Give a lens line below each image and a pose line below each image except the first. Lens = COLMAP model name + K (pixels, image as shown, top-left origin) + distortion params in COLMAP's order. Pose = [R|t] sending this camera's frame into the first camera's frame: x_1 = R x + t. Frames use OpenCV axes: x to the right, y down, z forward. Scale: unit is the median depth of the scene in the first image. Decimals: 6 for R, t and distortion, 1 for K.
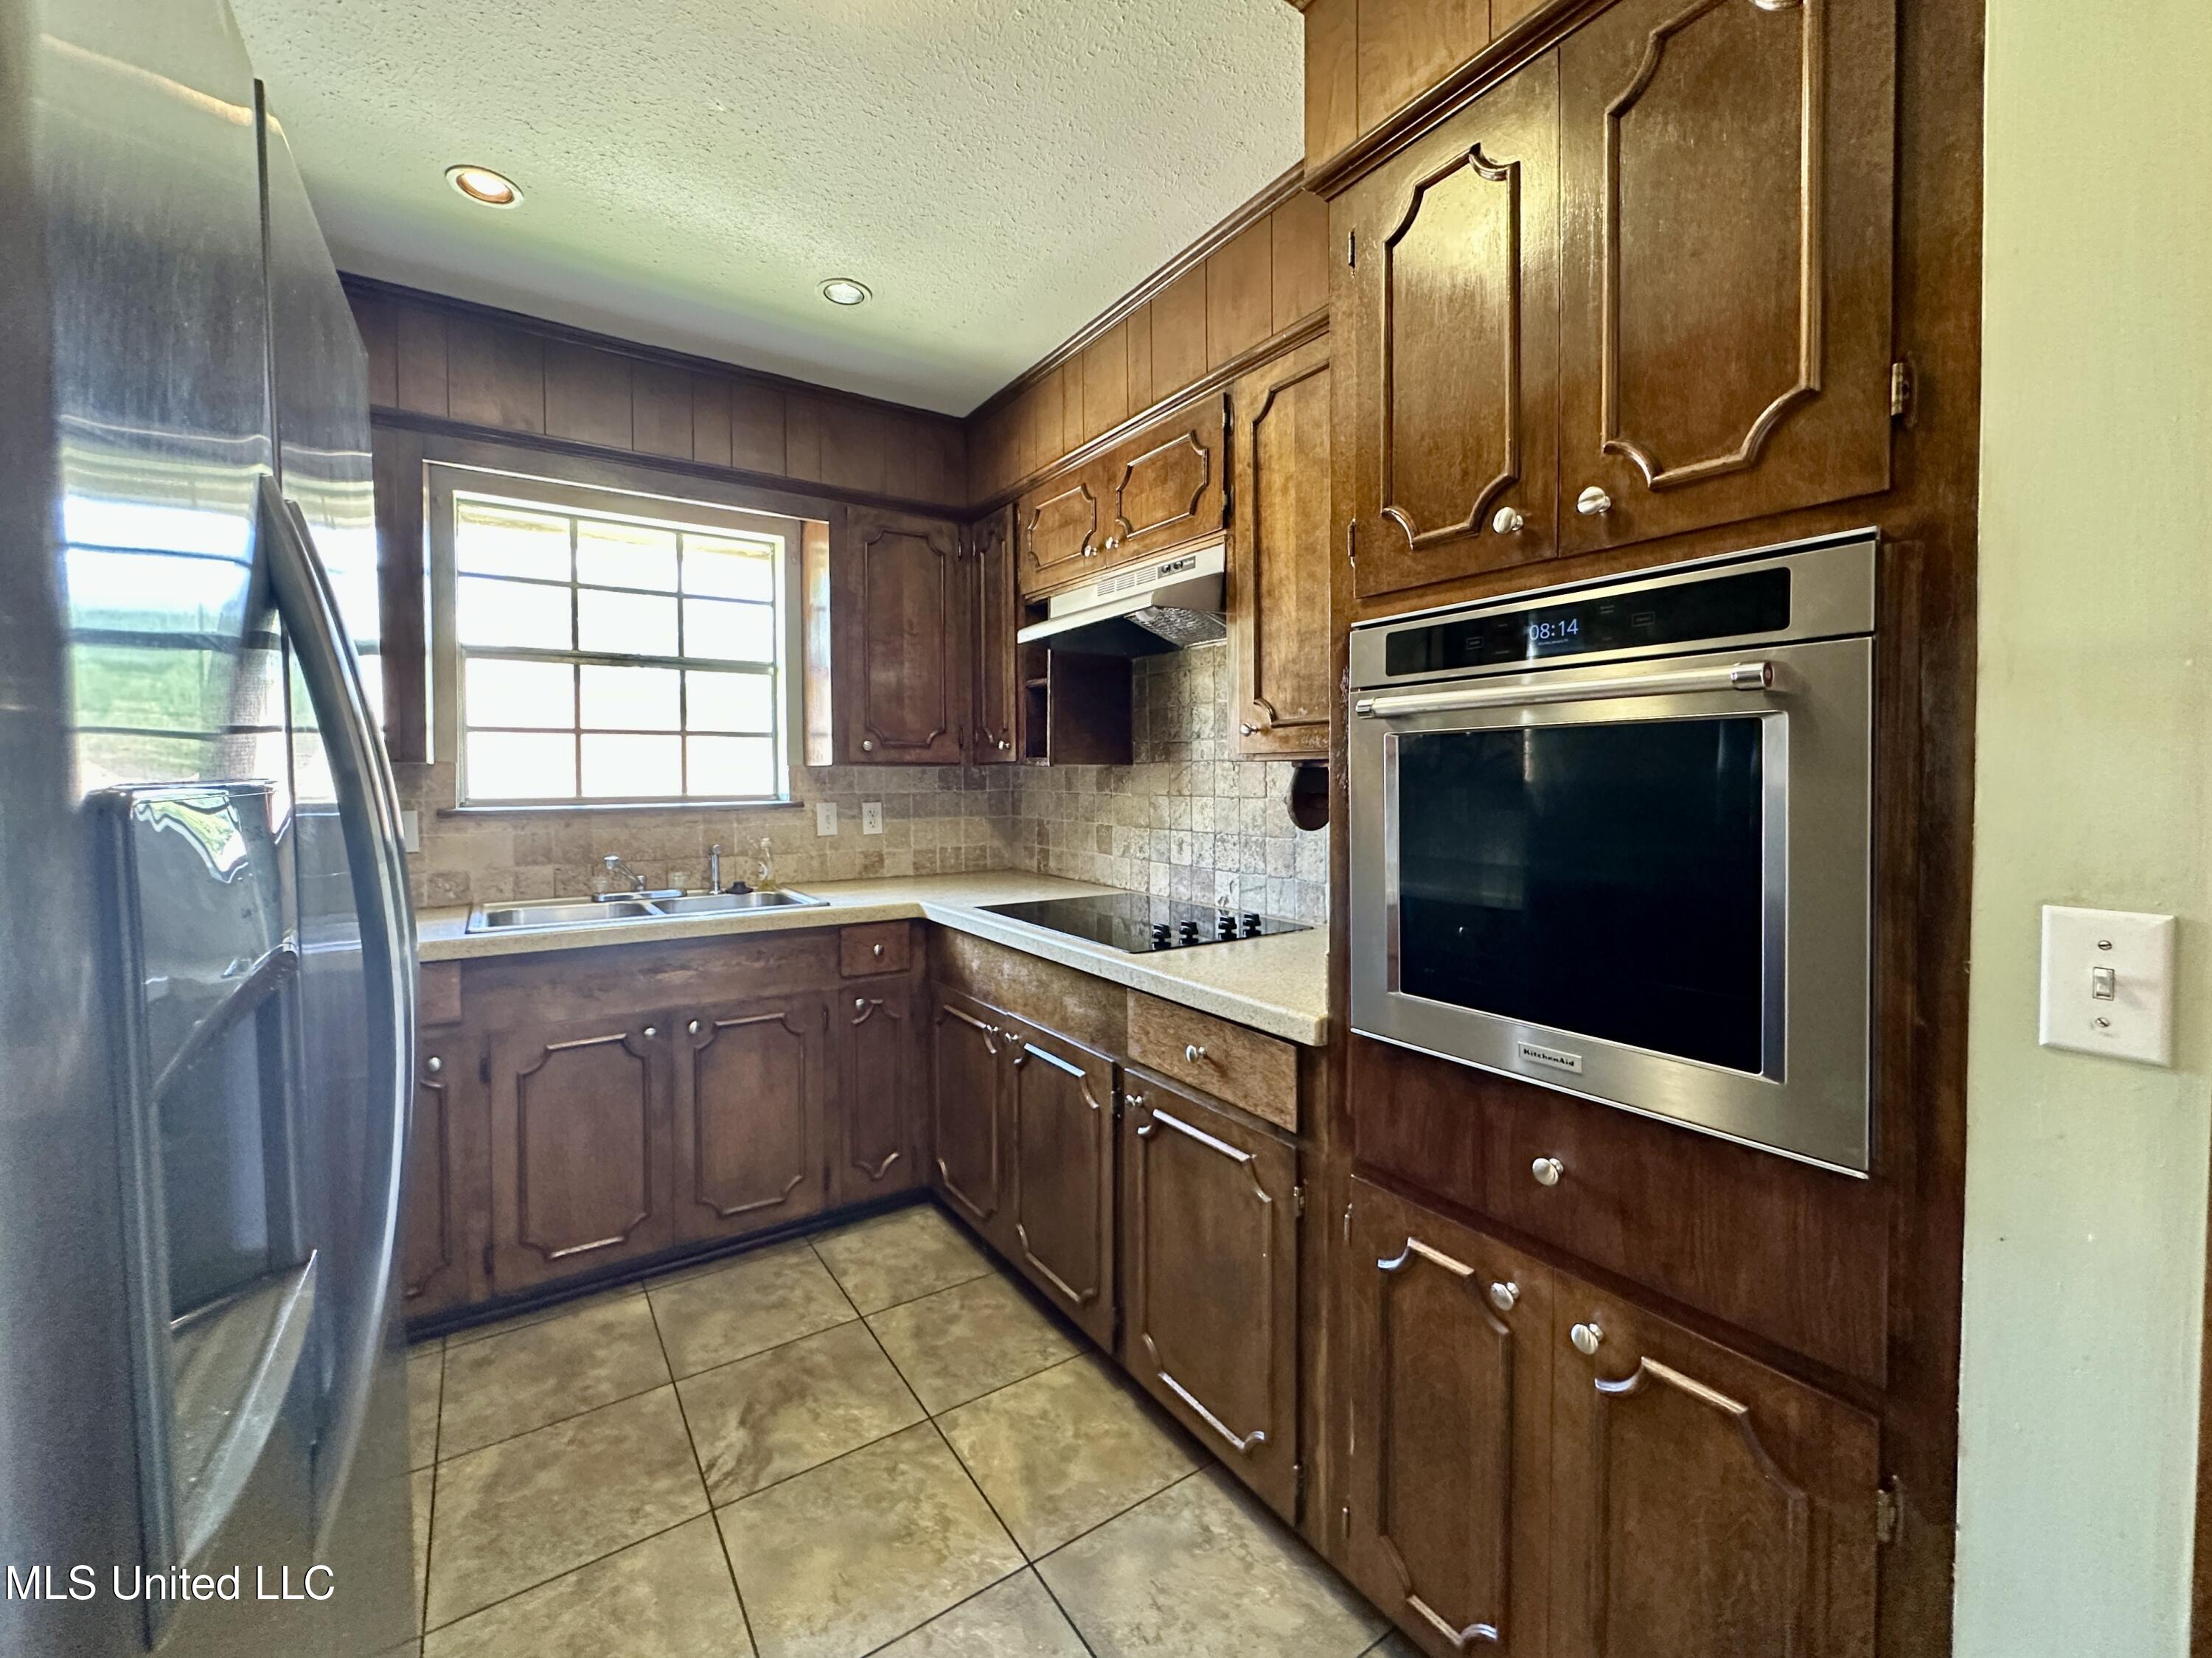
lens RADIAL K [[904.1, 0, 1116.9], [0, 904.1, 800.1], [0, 0, 1]] dist [-0.001036, -0.000558]
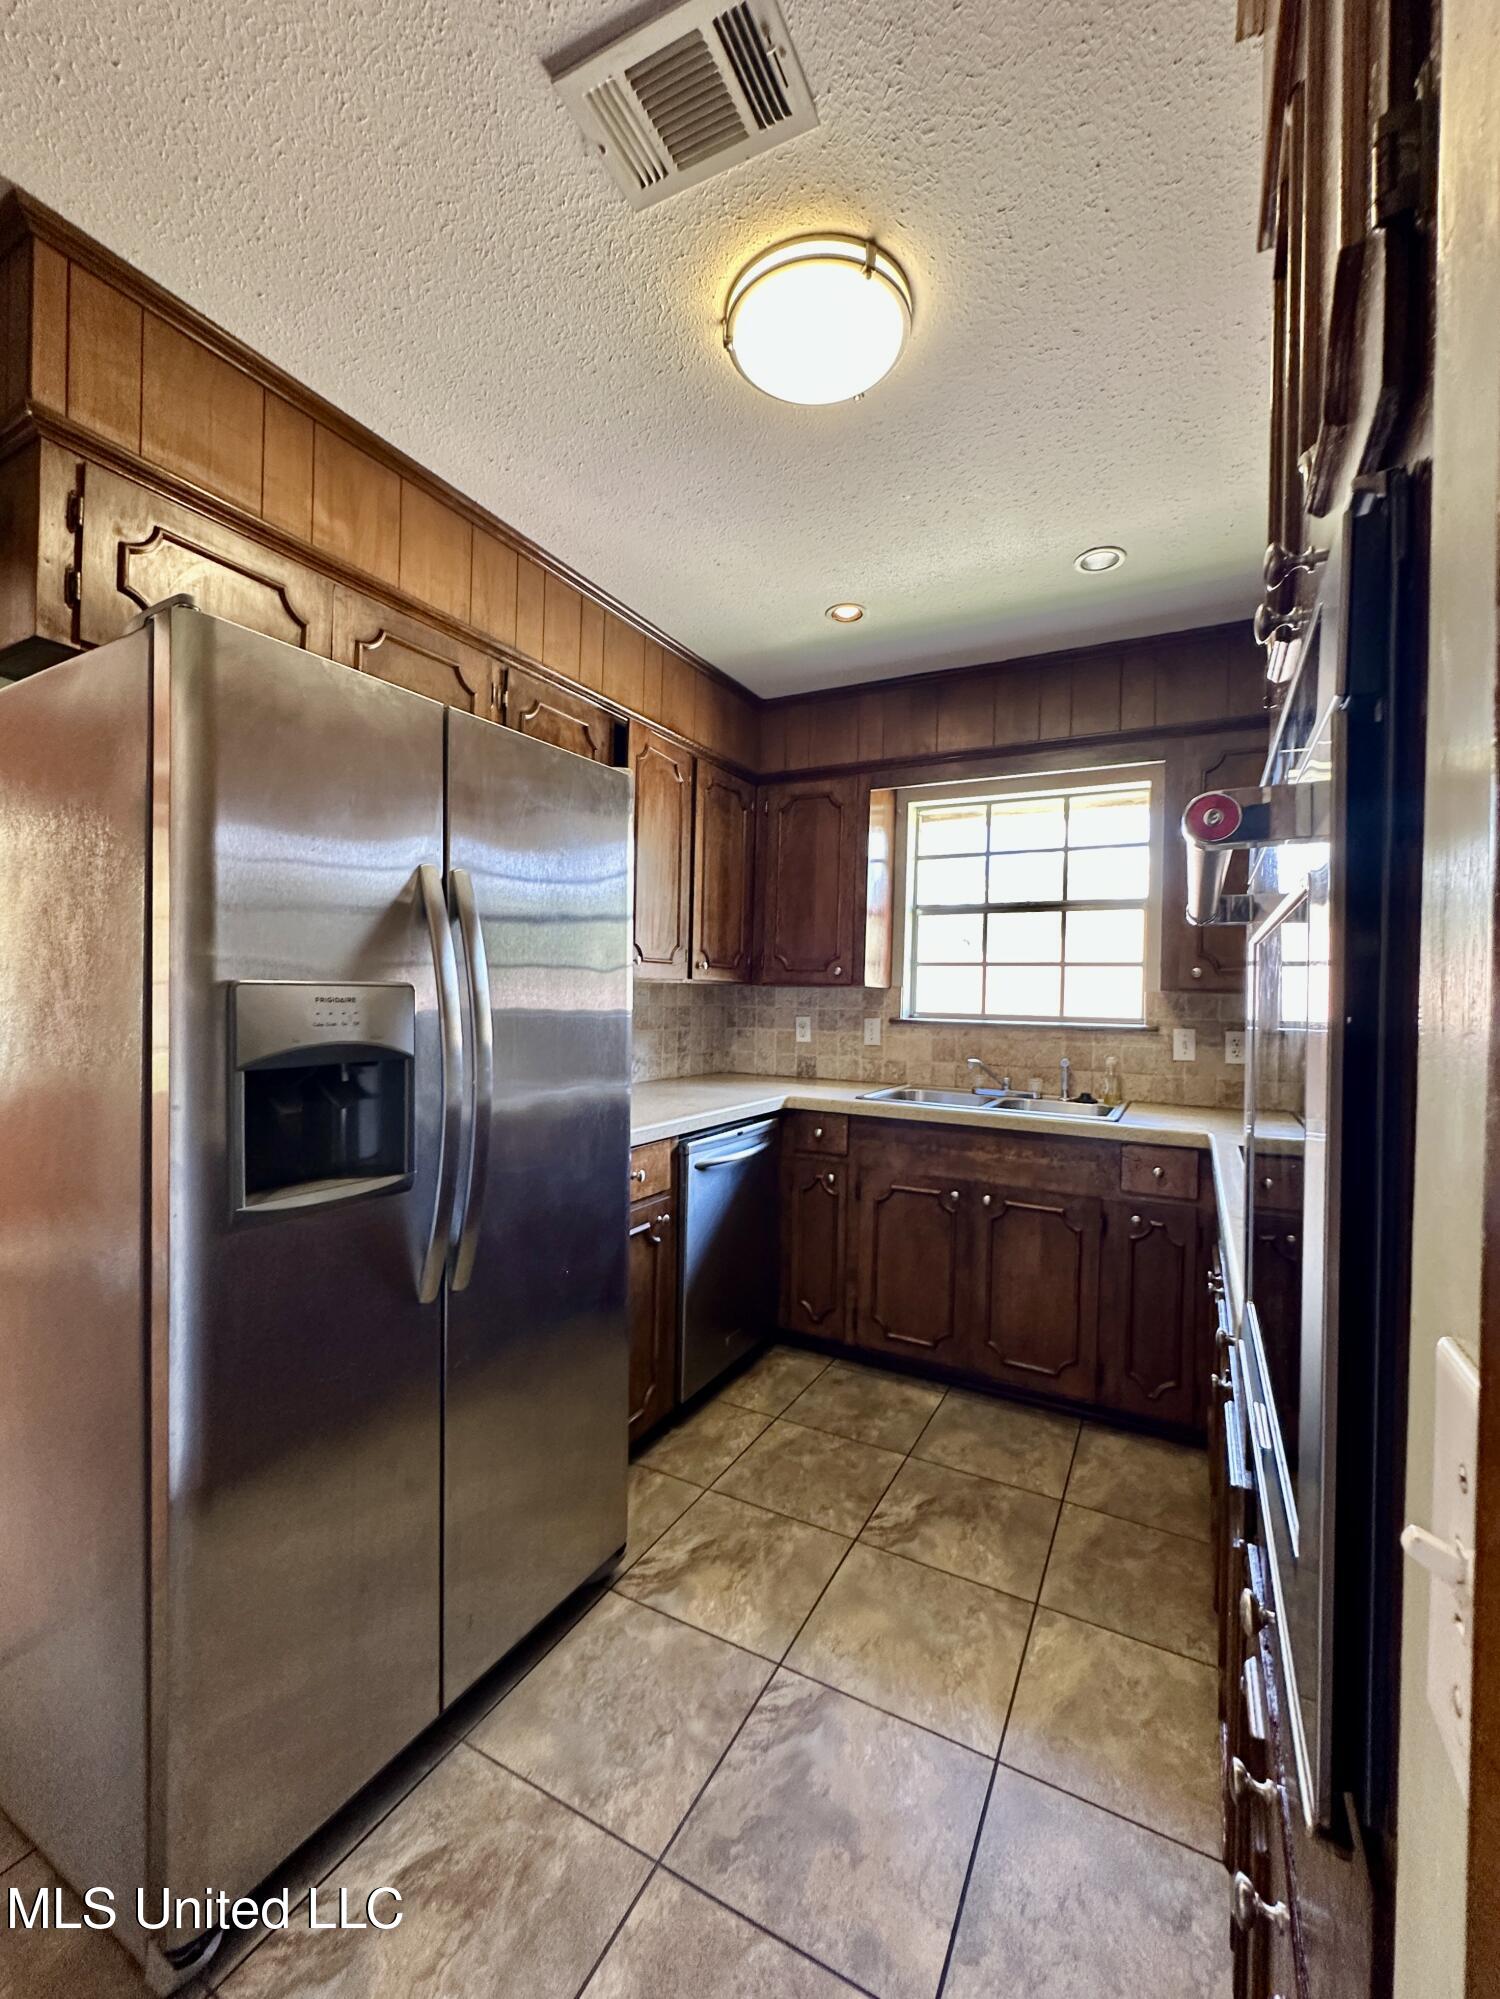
lens RADIAL K [[817.1, 0, 756.6], [0, 817.1, 999.2], [0, 0, 1]] dist [-0.001036, -0.000558]
pose [[0.466981, 0.015909, -0.884124, 0.382504], [-0.049369, 0.998748, -0.008104, 0.001305], [0.882888, 0.047433, 0.467181, 0.186862]]
